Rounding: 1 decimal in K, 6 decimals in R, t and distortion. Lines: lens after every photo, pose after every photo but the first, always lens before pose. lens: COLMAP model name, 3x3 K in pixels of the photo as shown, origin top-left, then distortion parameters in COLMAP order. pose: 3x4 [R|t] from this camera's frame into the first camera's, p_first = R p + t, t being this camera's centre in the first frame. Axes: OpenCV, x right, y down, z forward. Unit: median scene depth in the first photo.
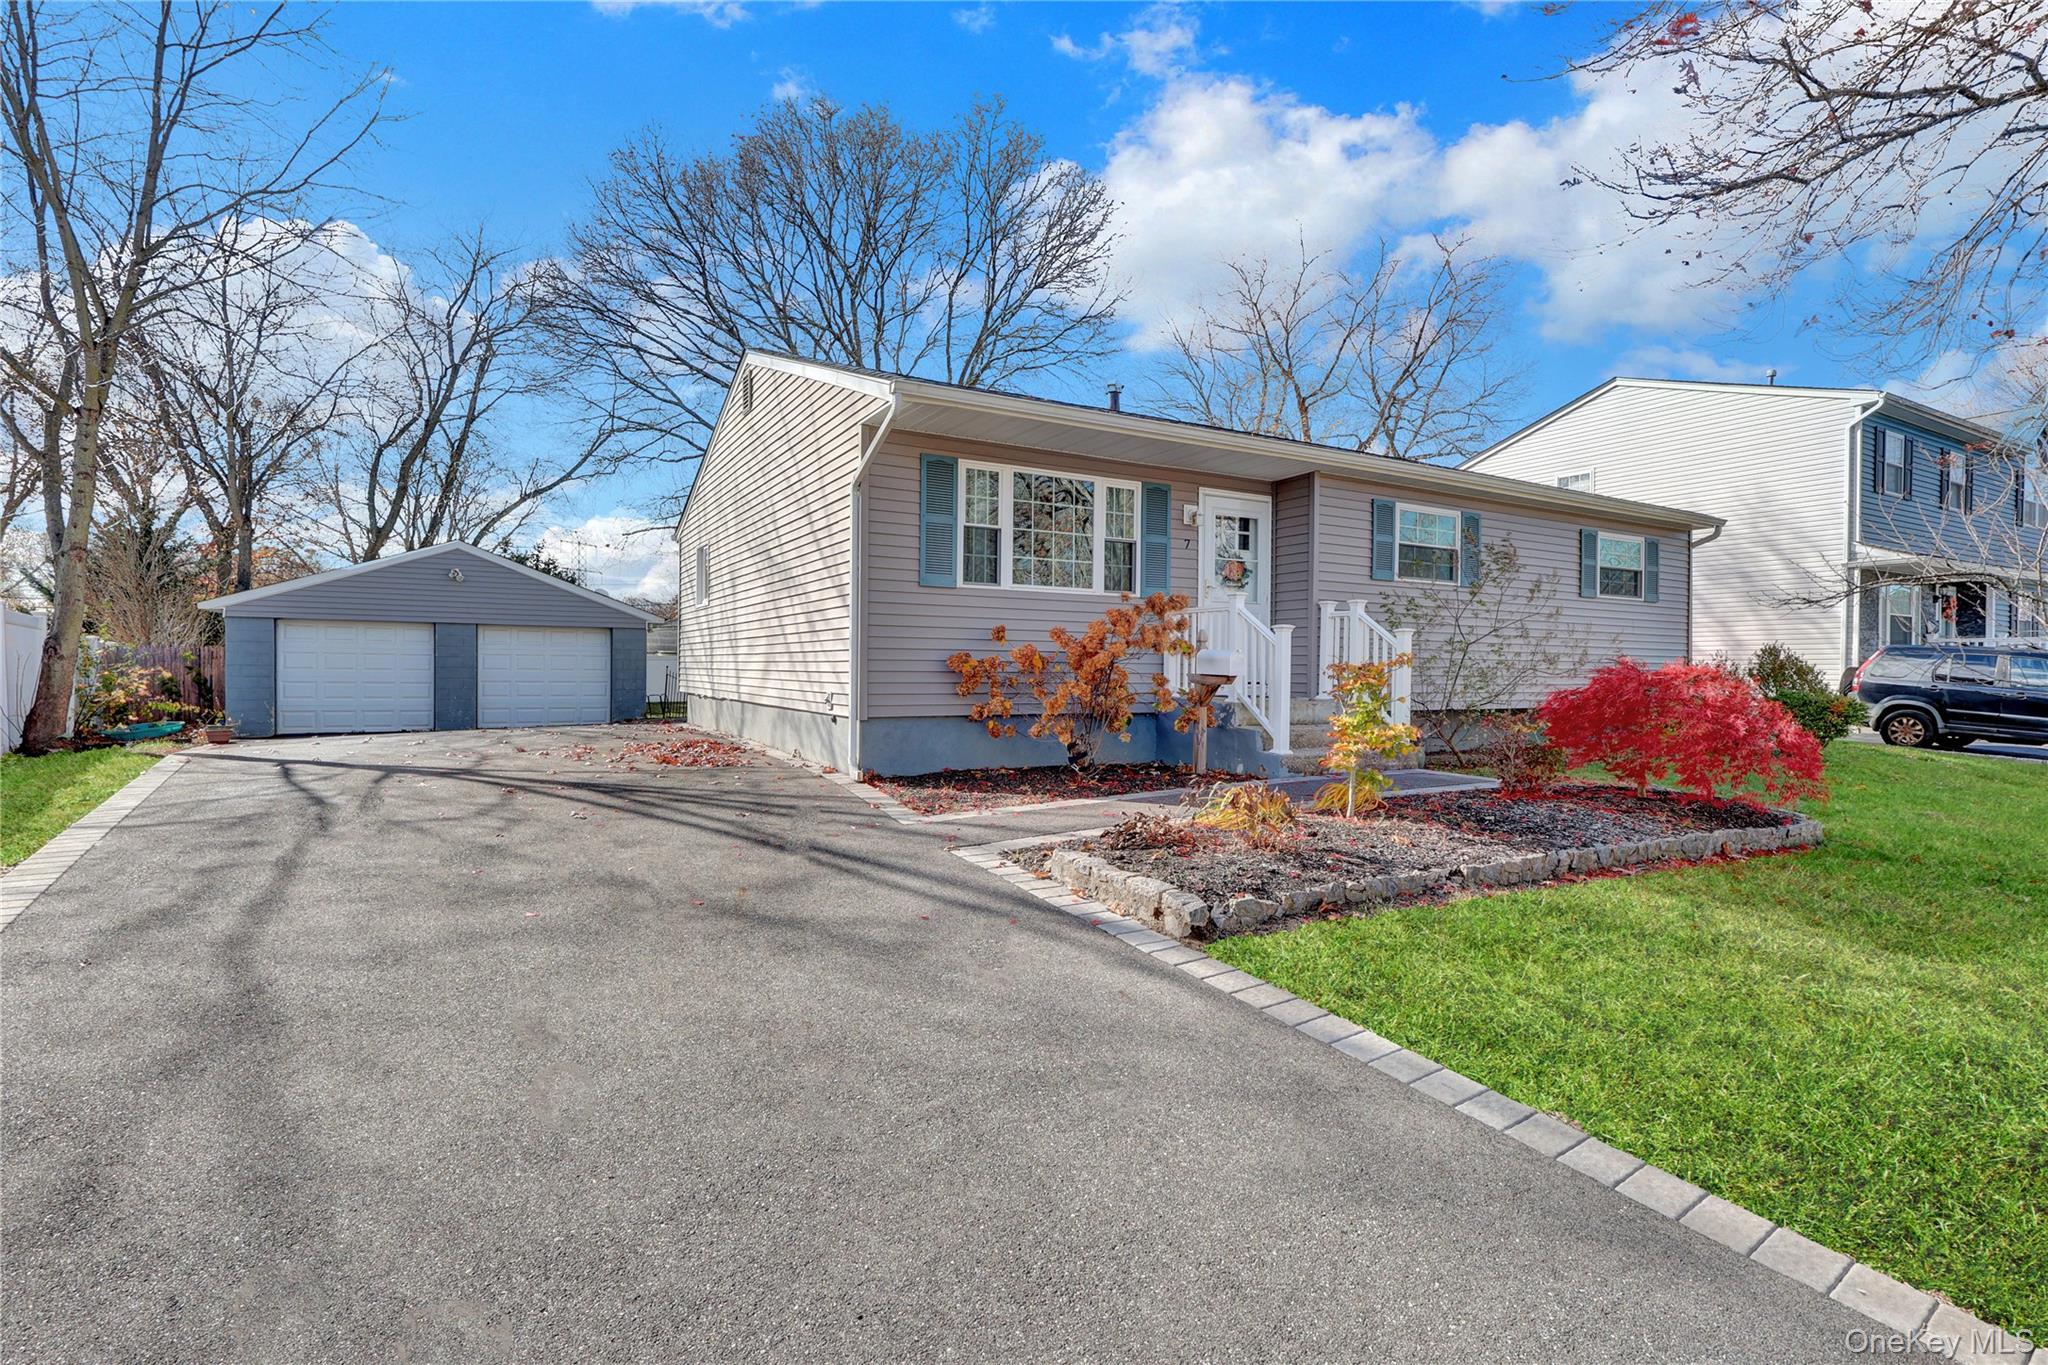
lens RADIAL K [[938.3, 0, 1024.0], [0, 938.3, 682.5], [0, 0, 1]] dist [-0.000086, 0.000305]
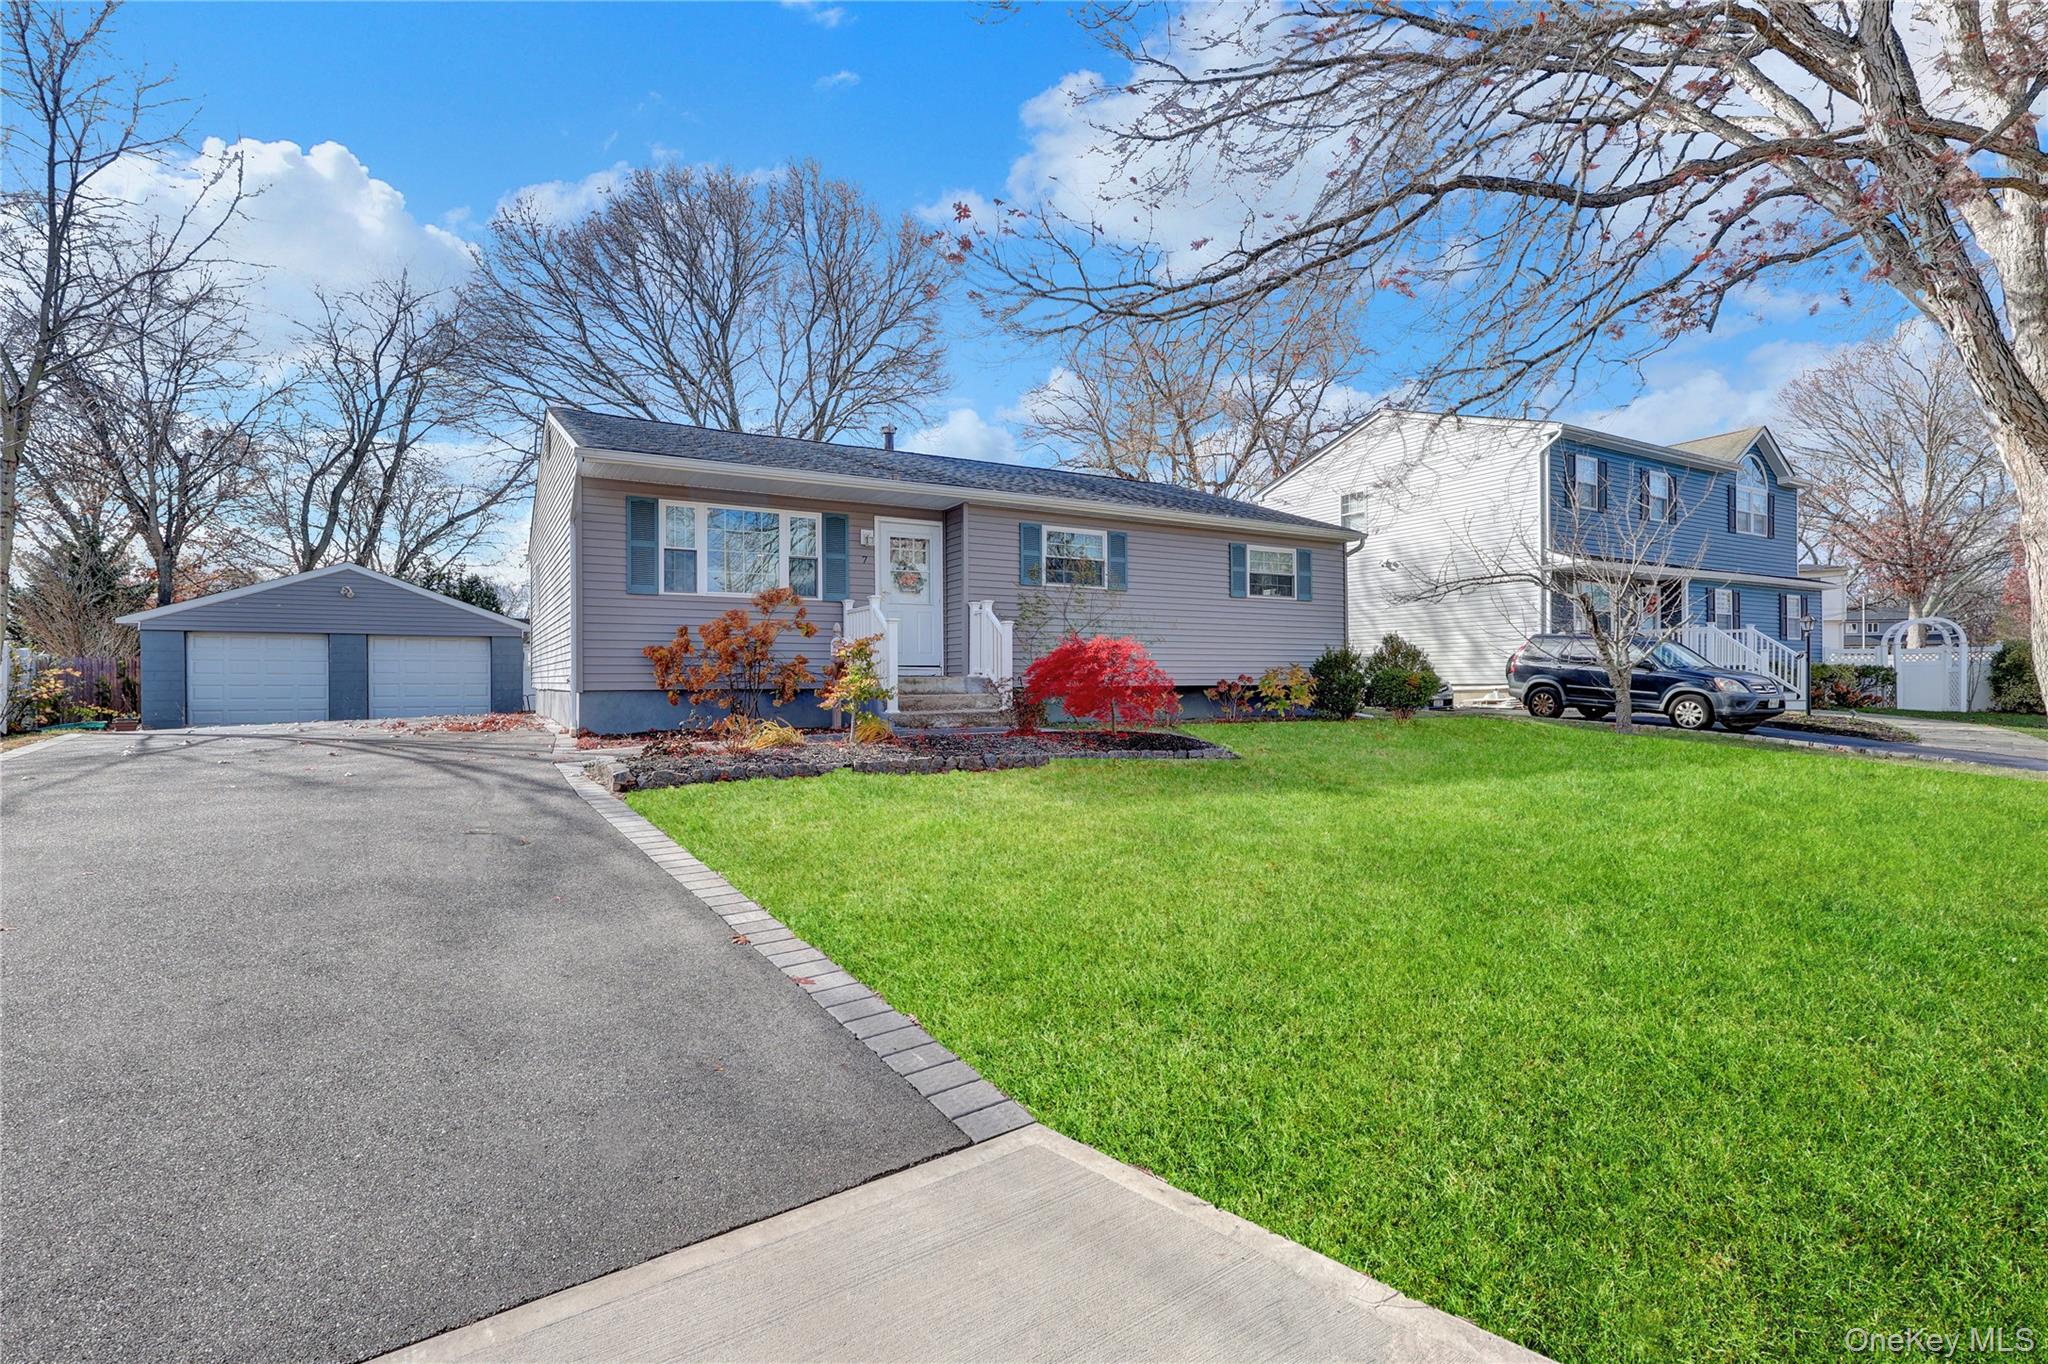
lens RADIAL K [[929.8, 0, 1024.0], [0, 929.8, 682.0], [0, 0, 1]] dist [-0.001148, -0.000781]
pose [[0.999668, -0.014444, 0.021324, 0.317421], [0.014667, 0.999839, -0.010330, 0.034131], [-0.021172, 0.010639, 0.999719, -0.258328]]
